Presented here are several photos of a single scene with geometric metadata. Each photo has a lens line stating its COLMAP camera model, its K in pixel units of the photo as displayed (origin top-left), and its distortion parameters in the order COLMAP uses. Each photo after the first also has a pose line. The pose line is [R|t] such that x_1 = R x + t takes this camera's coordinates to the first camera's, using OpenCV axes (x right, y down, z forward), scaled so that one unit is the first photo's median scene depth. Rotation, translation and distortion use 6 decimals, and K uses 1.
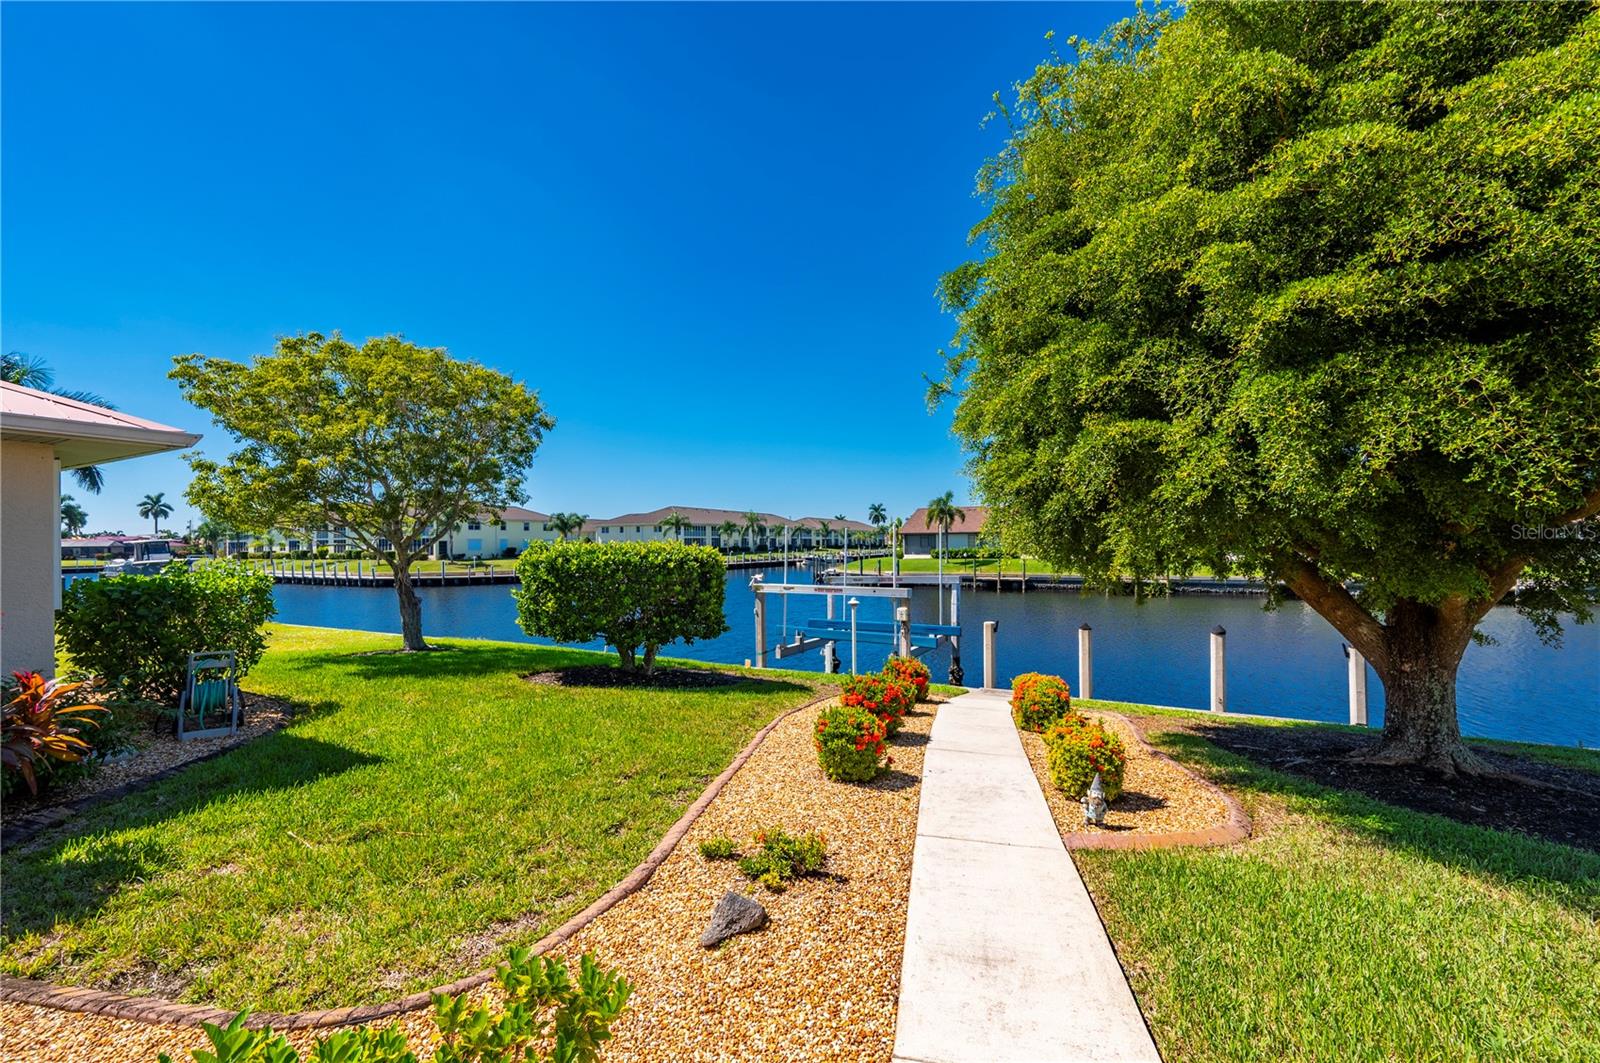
lens RADIAL K [[633.9, 0, 808.4], [0, 633.9, 546.6], [0, 0, 1]] dist [0.001293, -0.000681]
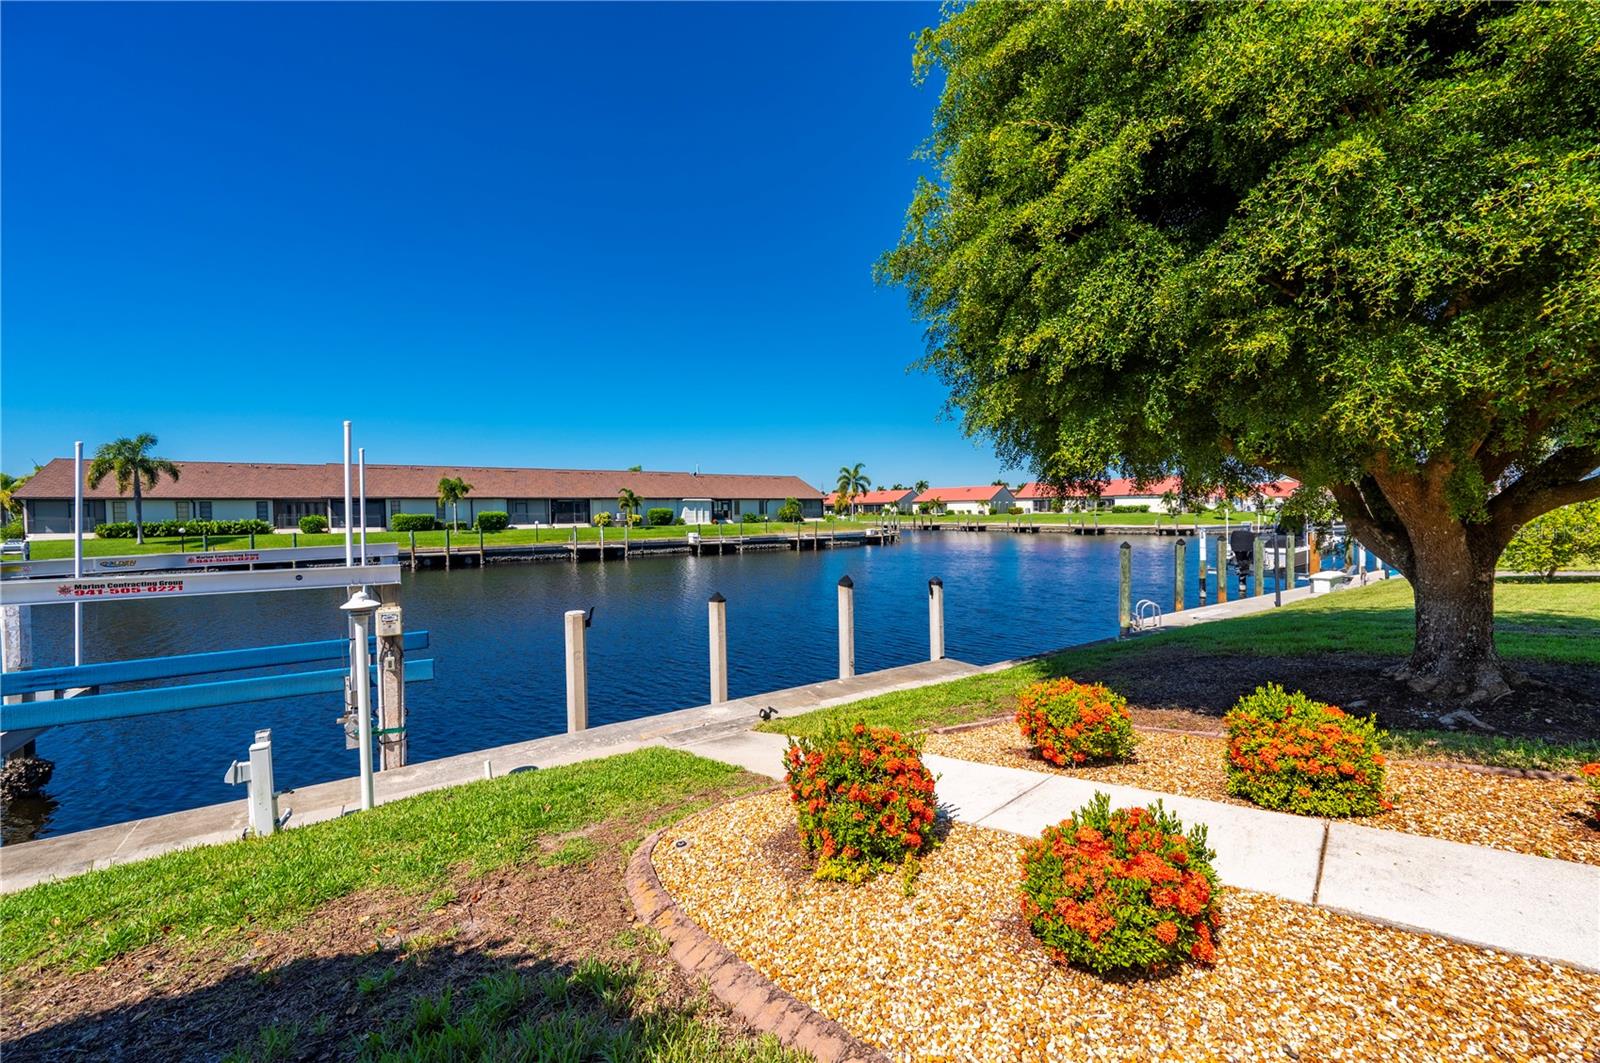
lens RADIAL K [[633.9, 0, 791.1], [0, 633.9, 519.6], [0, 0, 1]] dist [0.001293, -0.000681]
pose [[0.484076, -0.008904, 0.874980, -0.179708], [0.012438, 0.999917, 0.003295, 0.057830], [-0.874937, 0.009288, 0.484147, 0.838925]]
